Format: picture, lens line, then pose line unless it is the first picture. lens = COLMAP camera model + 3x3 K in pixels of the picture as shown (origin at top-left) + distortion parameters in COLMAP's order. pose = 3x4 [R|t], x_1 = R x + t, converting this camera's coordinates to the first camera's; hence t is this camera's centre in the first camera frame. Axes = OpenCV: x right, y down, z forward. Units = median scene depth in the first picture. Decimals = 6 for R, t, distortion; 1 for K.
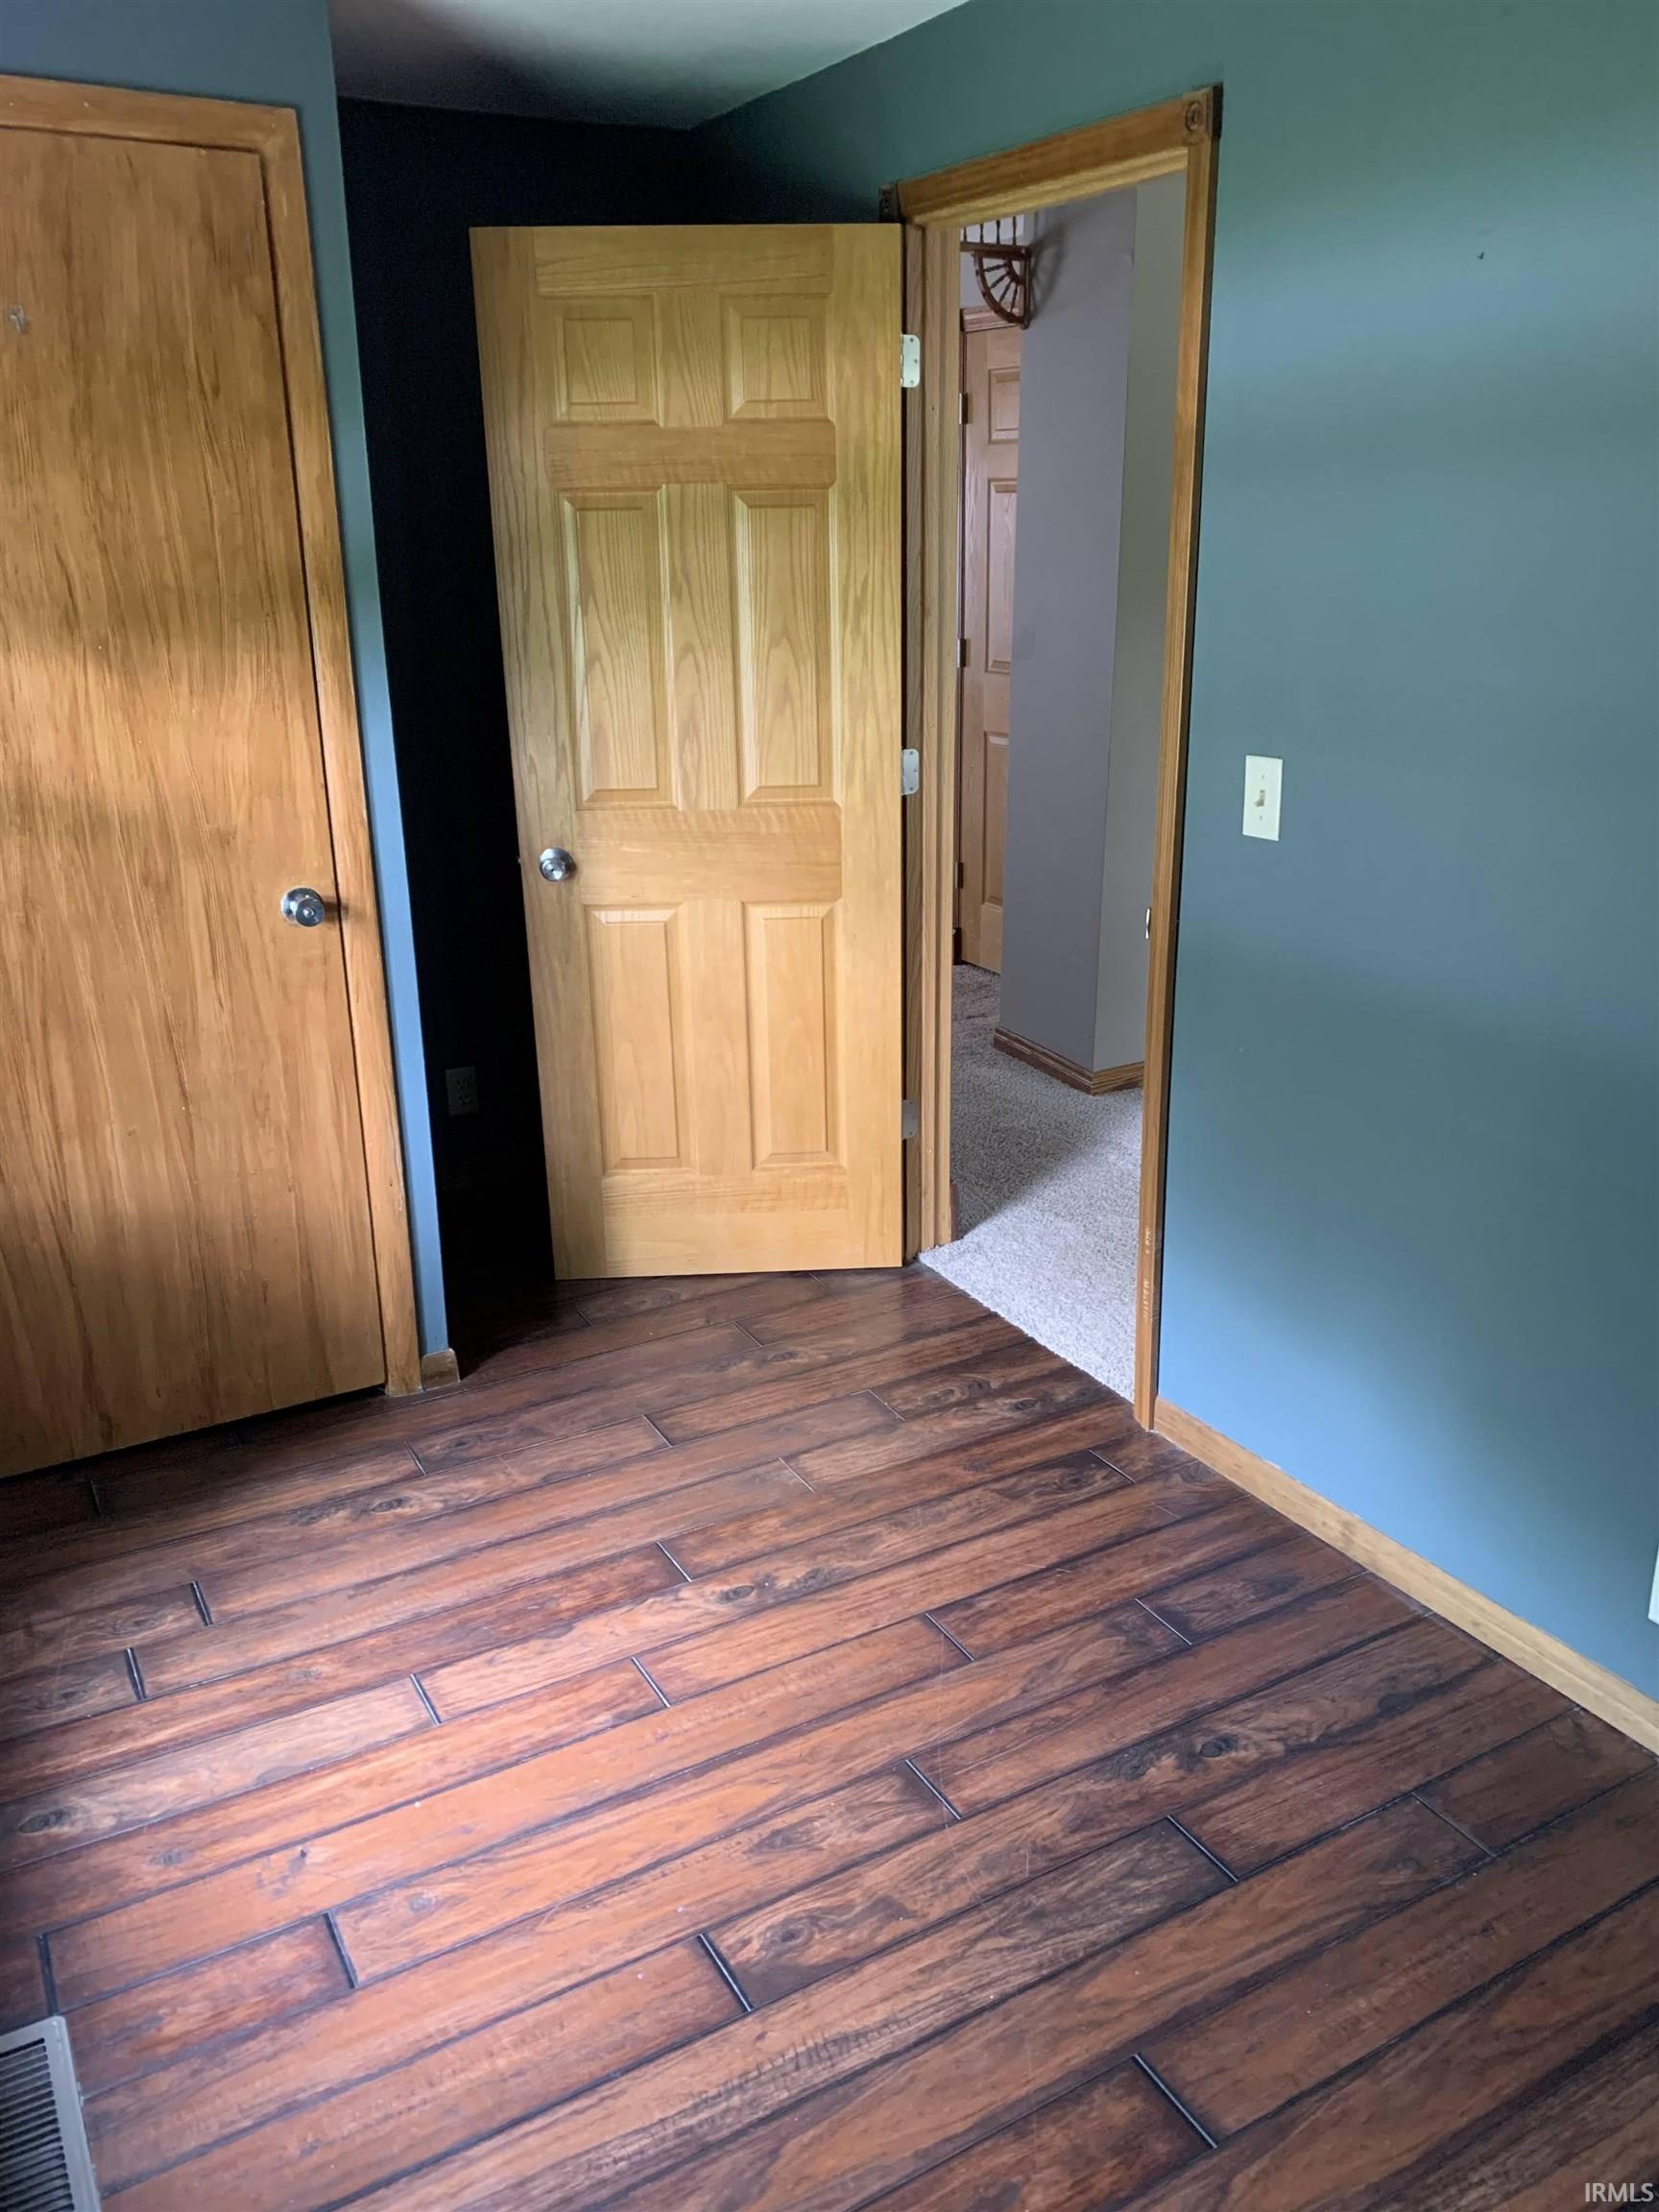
lens RADIAL K [[1687.7, 0, 826.5], [0, 1687.7, 1104.7], [0, 0, 1]] dist [-0.005892, -0.003600]
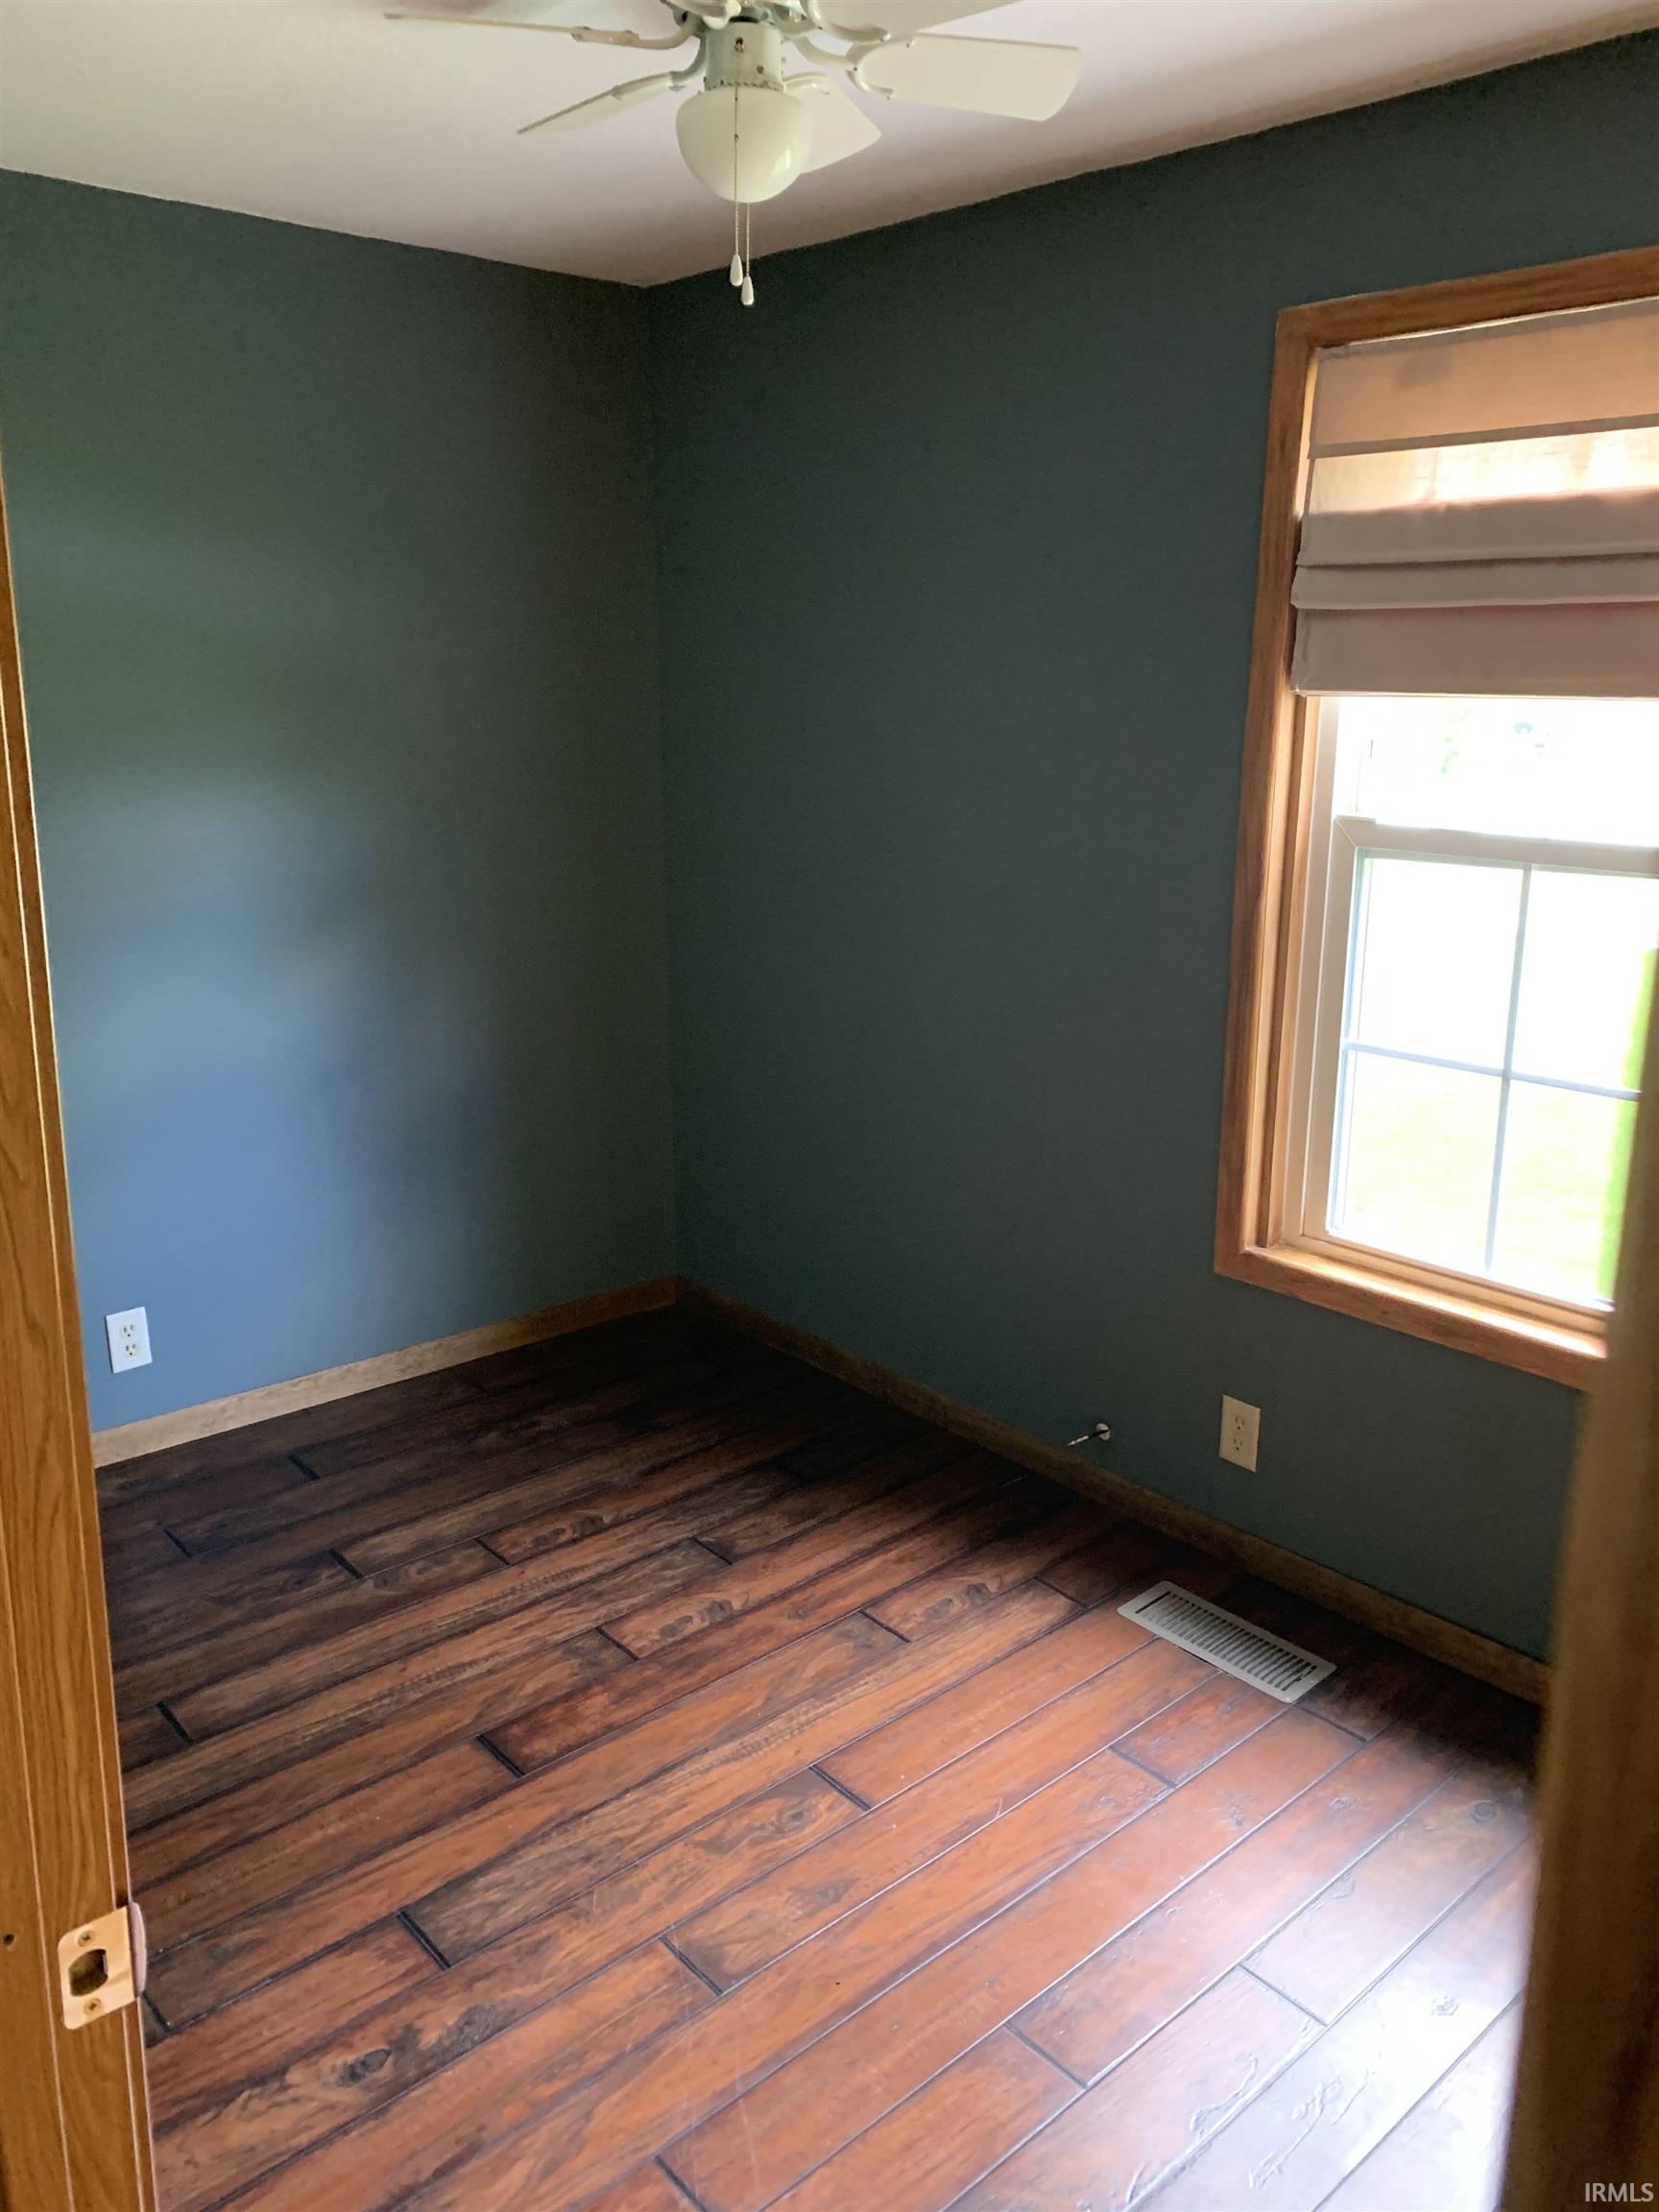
lens RADIAL K [[1687.7, 0, 828.3], [0, 1687.7, 1101.2], [0, 0, 1]] dist [-0.005892, -0.003600]
pose [[-0.978798, 0.055237, -0.197240, 0.158665], [-0.064243, 0.831573, 0.551687, -0.575104], [0.194493, 0.552661, -0.810394, 1.629015]]
